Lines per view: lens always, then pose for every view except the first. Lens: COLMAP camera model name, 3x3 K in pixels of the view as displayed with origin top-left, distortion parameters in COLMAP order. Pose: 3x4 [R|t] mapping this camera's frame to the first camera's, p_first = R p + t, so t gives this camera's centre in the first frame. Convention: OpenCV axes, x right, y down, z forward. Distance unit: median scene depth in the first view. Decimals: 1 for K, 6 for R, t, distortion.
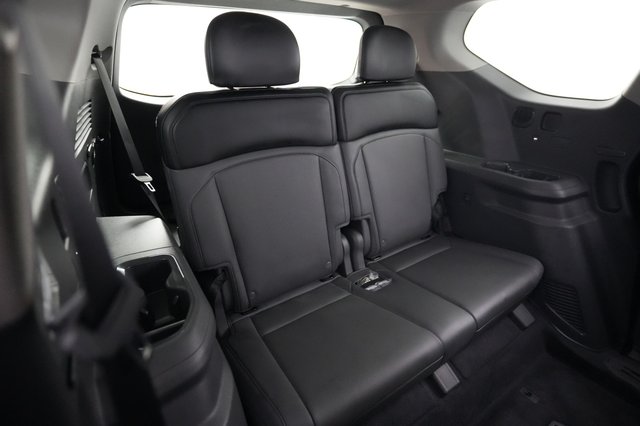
lens RADIAL K [[349.1, 0, 320.0], [0, 349.1, 213.0], [0, 0, 1]] dist [0.003516, 0.000397]
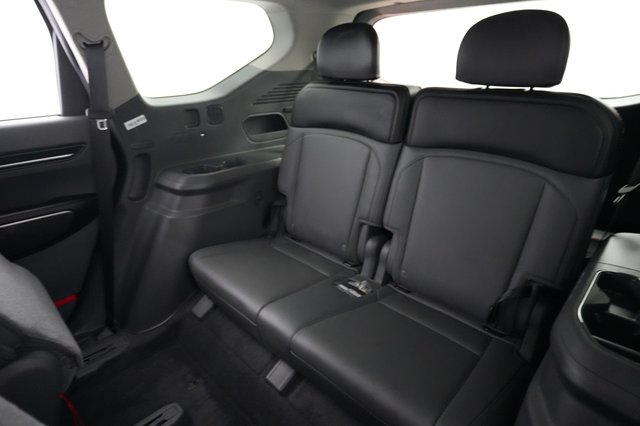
lens RADIAL K [[368.6, 0, 320.0], [0, 368.6, 213.0], [0, 0, 1]] dist [-0.000785, -0.000189]
pose [[0.143511, 0.371608, -0.917231, 0.971352], [-0.375034, 0.878118, 0.297084, -0.245936], [0.915835, 0.301358, 0.265385, 0.568096]]
